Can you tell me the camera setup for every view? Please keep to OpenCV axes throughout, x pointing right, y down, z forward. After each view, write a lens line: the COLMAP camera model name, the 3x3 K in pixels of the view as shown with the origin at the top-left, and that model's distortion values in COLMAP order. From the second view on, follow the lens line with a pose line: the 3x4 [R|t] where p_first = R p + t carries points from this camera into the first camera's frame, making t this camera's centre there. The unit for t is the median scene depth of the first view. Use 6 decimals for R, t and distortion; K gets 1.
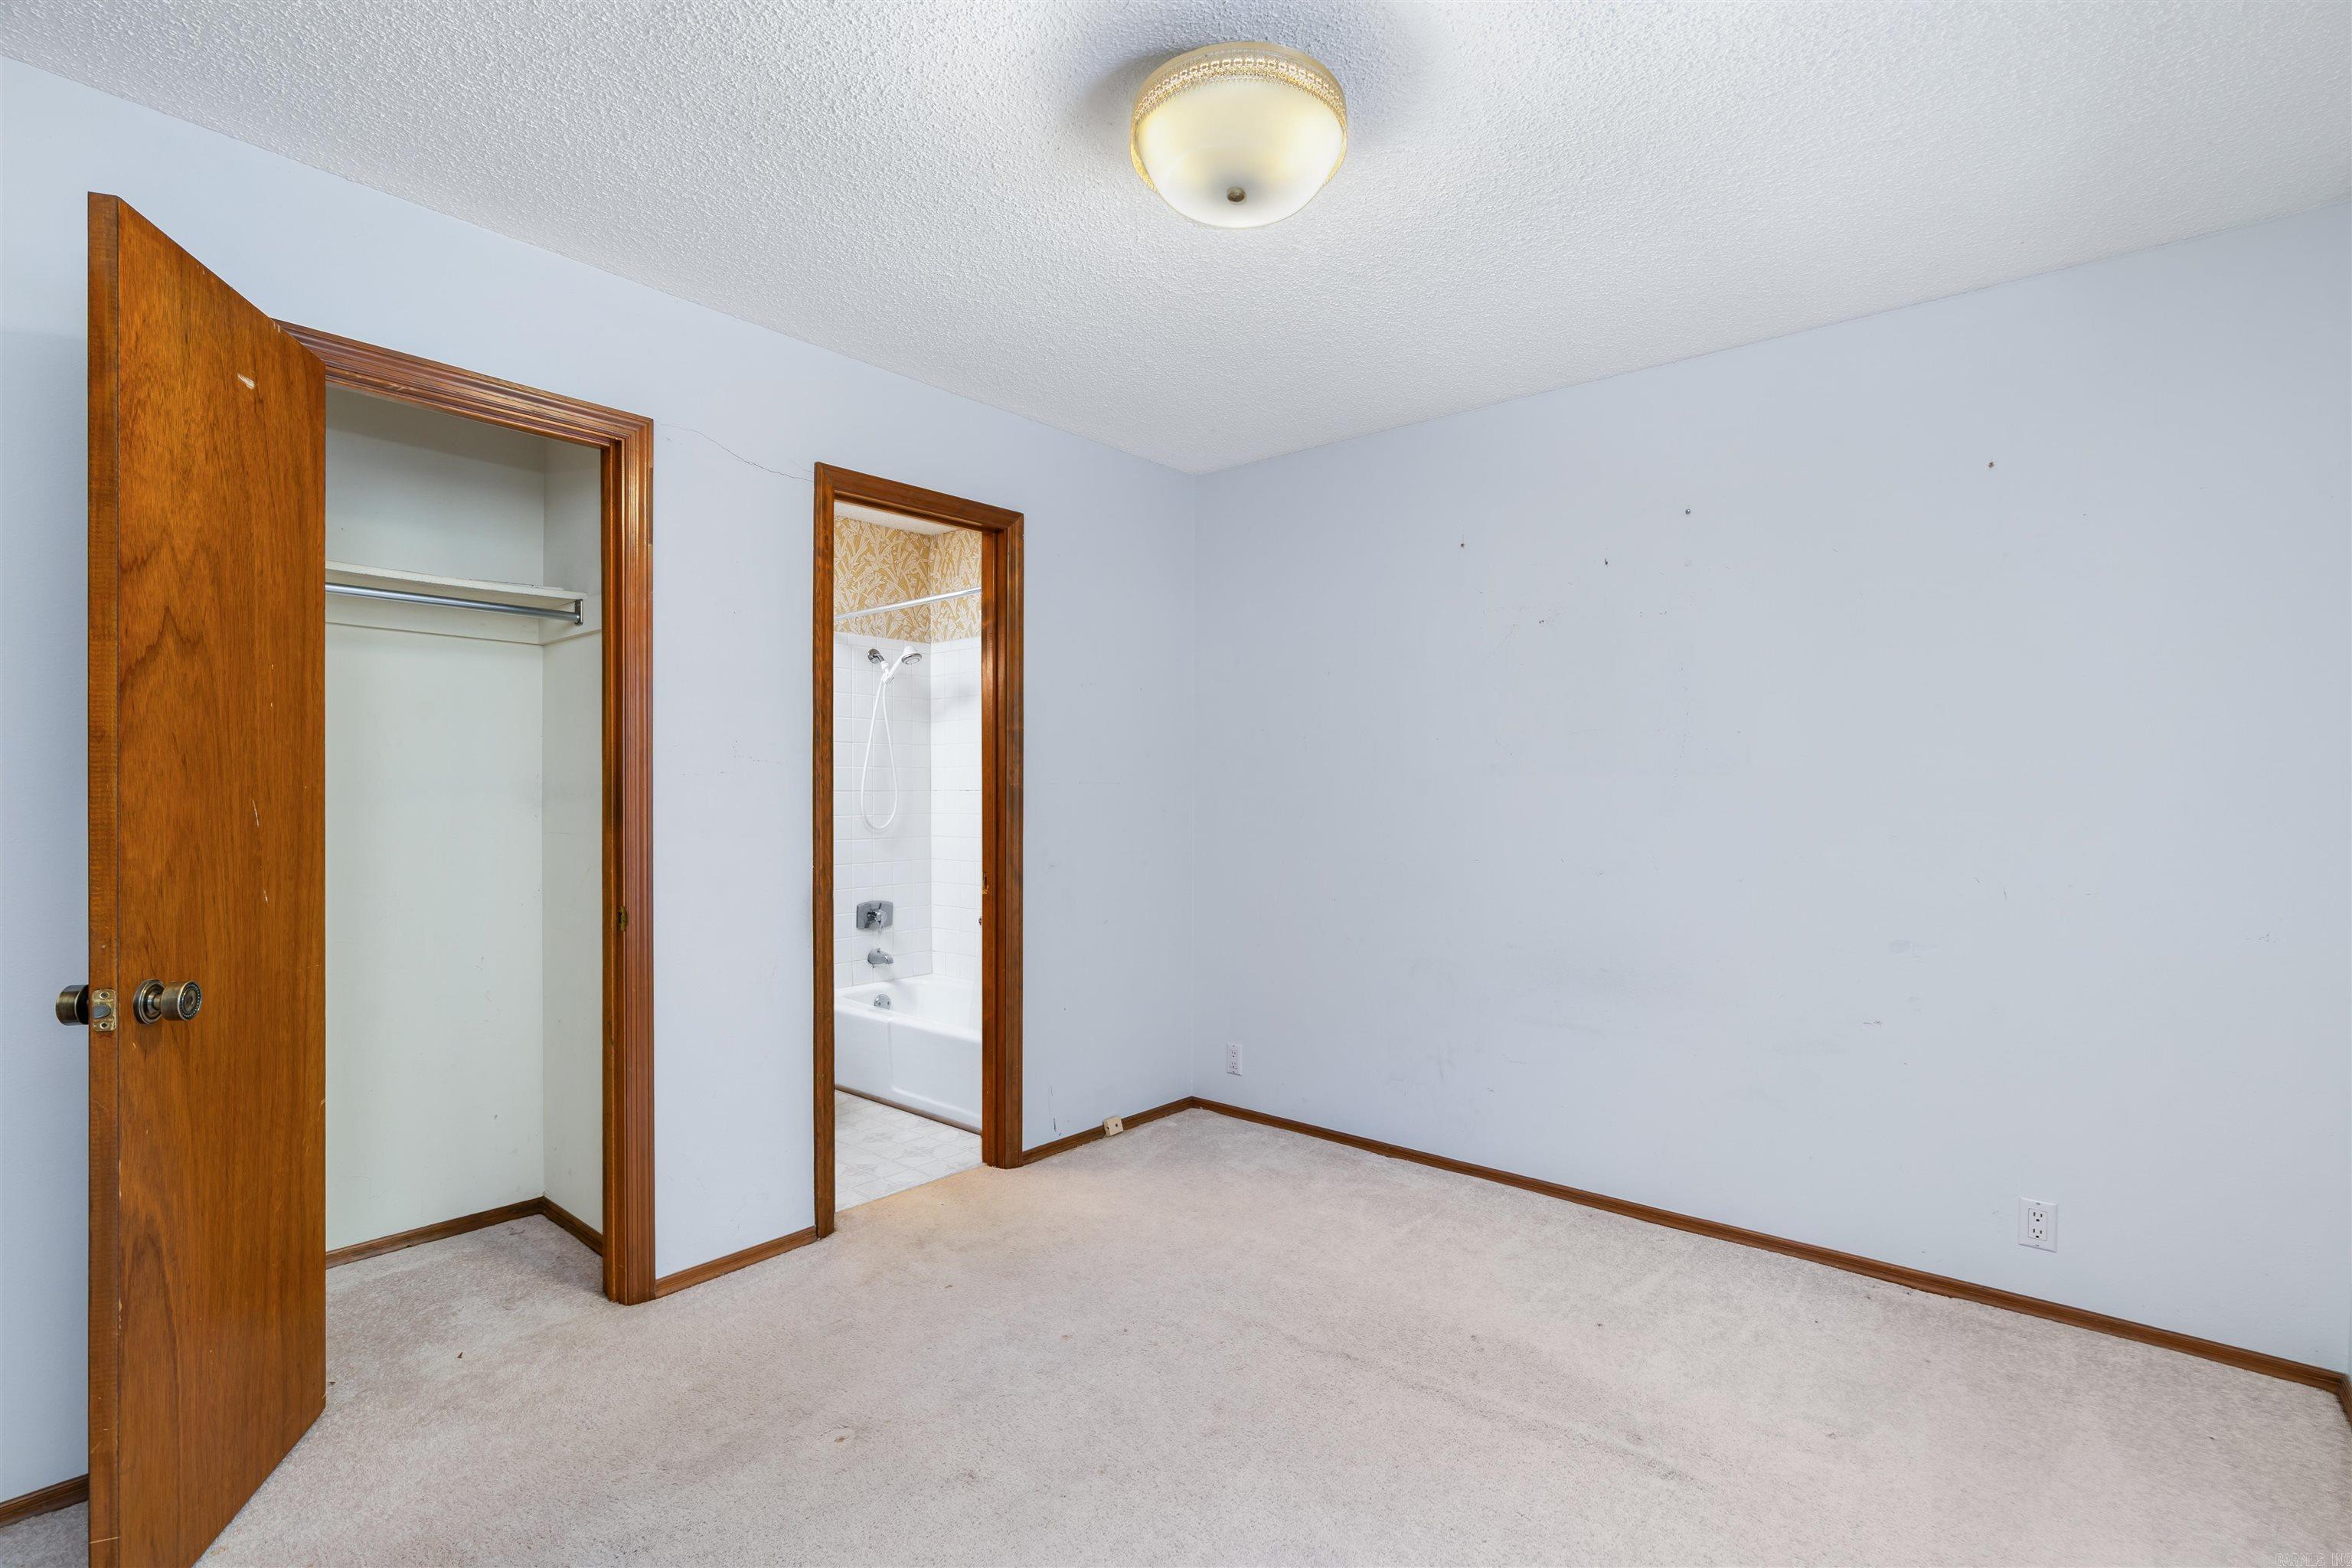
lens RADIAL K [[1083.7, 0, 1158.6], [0, 1083.7, 783.3], [0, 0, 1]] dist [-0.001020, 0.002112]
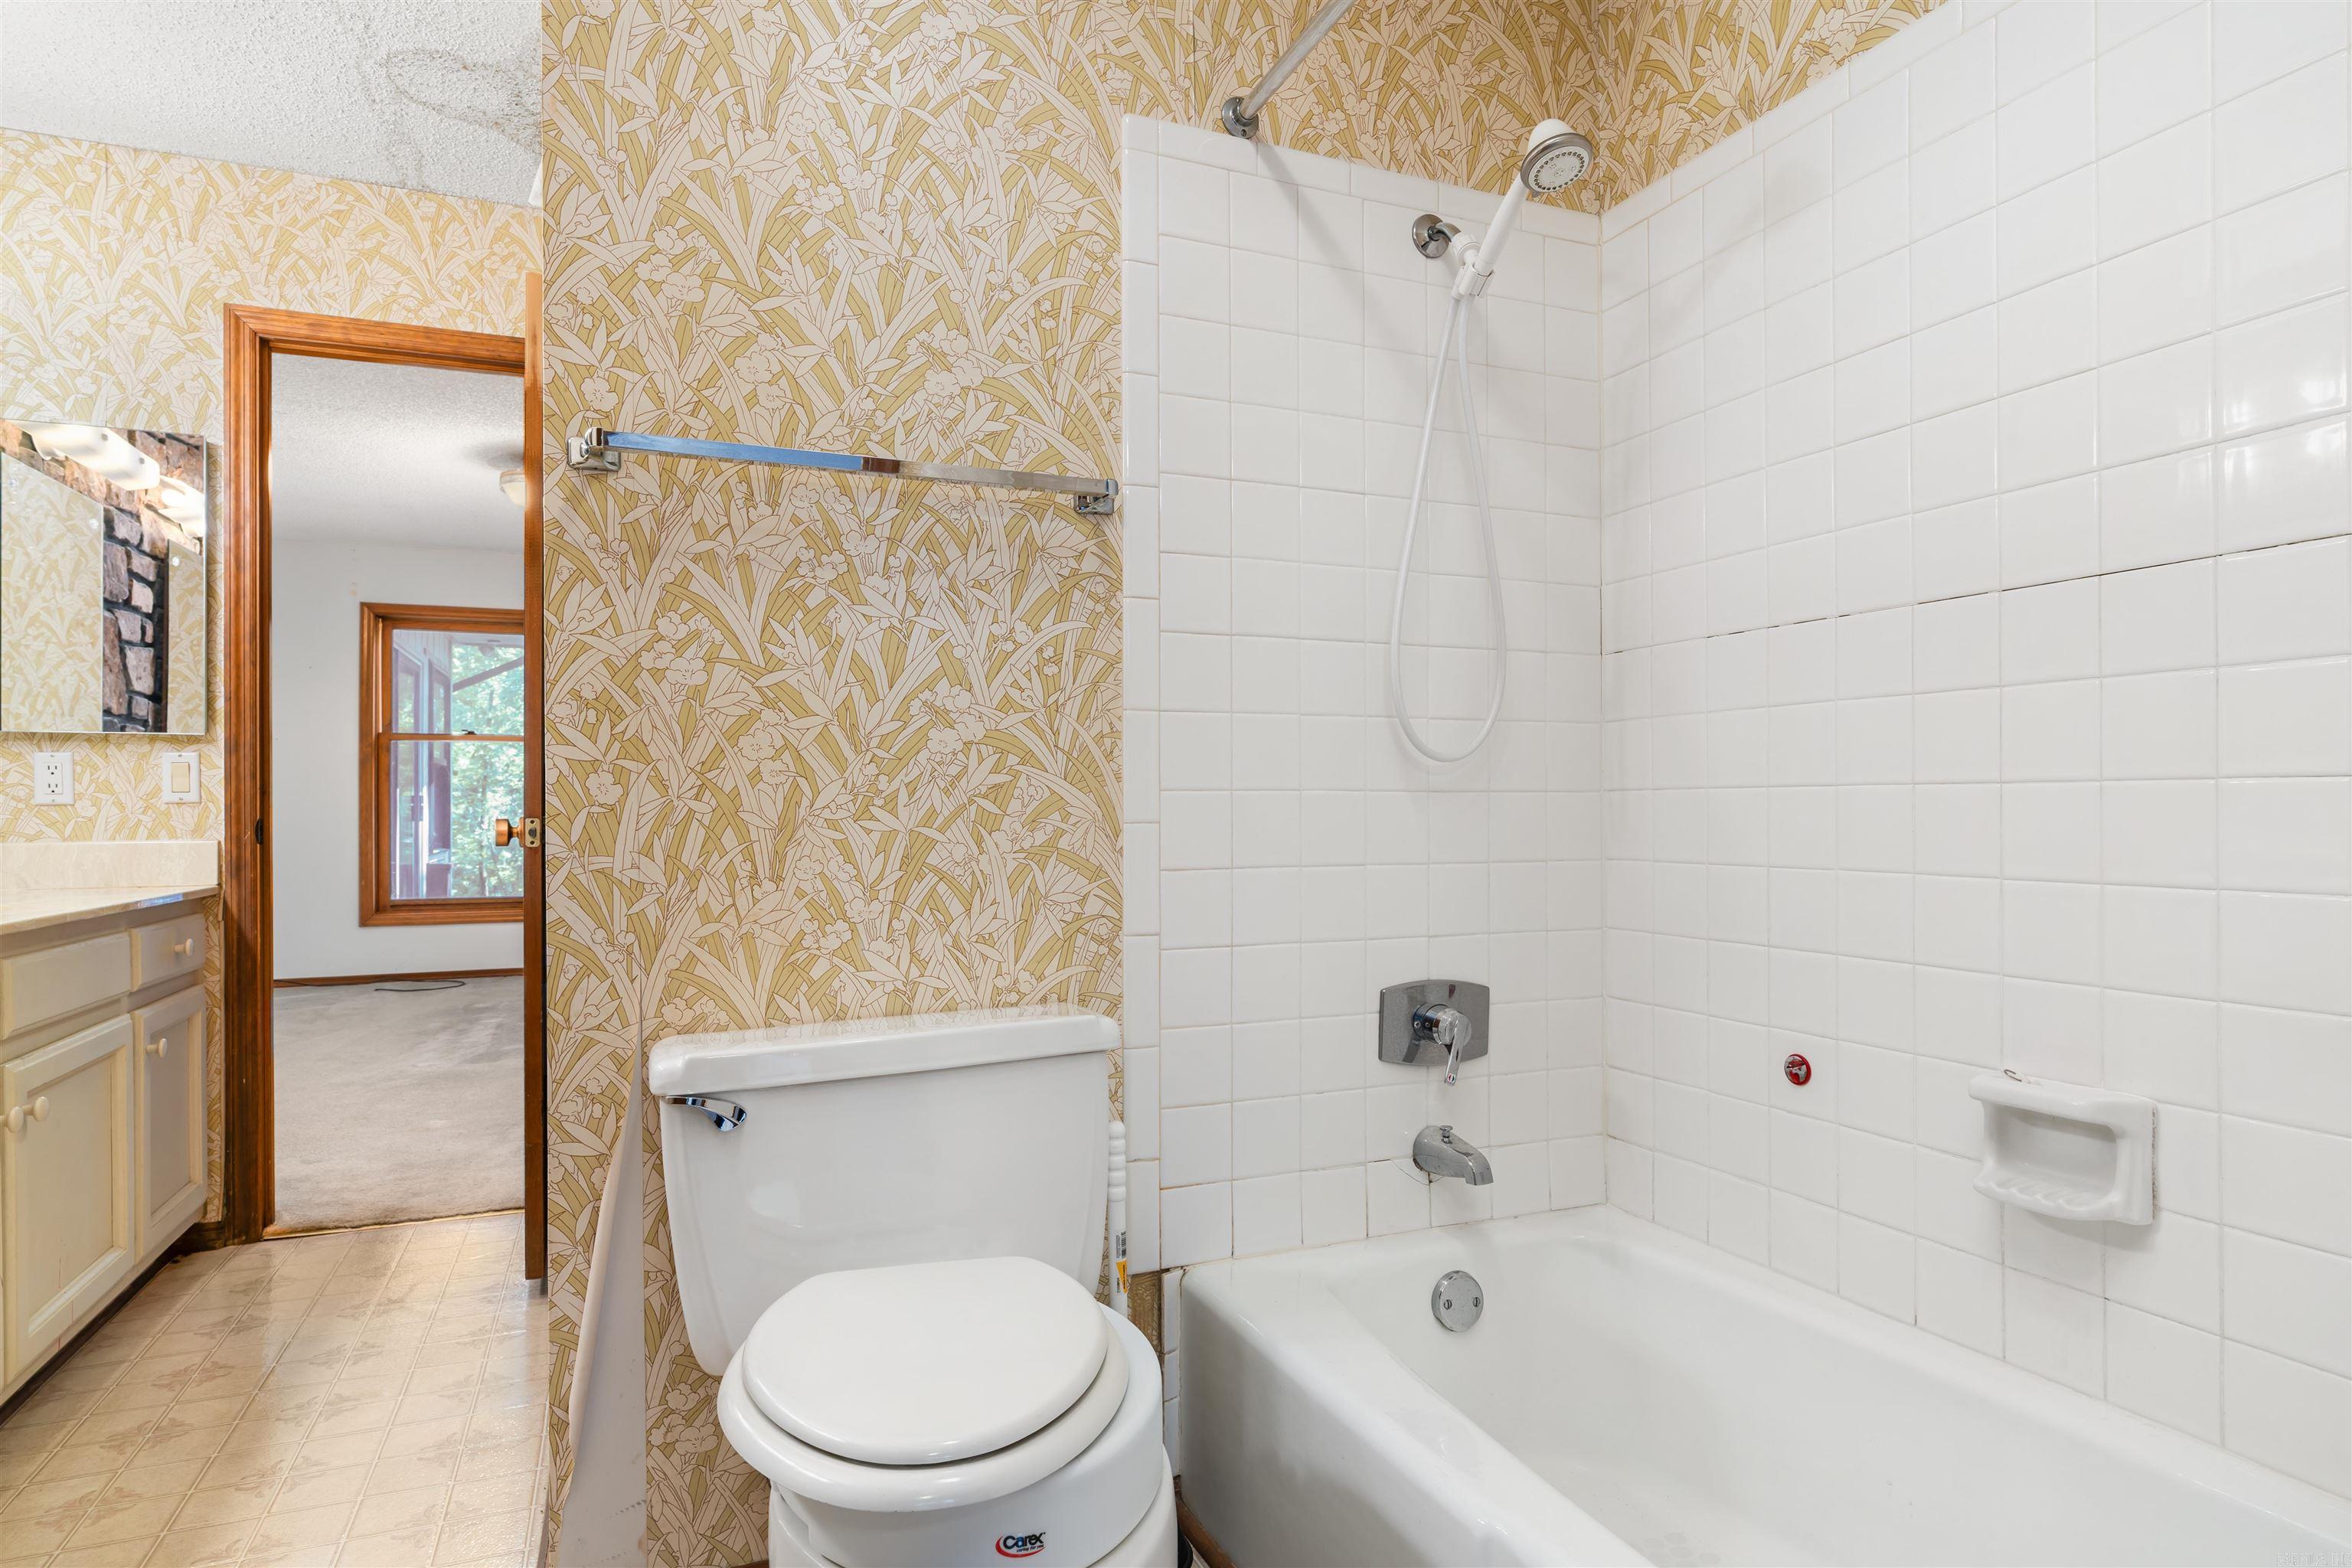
lens RADIAL K [[1278.1, 0, 1163.4], [0, 1278.1, 788.4], [0, 0, 1]] dist [0.006912, 0.000437]
pose [[0.895469, -0.000670, -0.445123, -0.161419], [0.002630, 0.999989, 0.003786, 0.048376], [0.445115, -0.004561, 0.895462, 0.610510]]
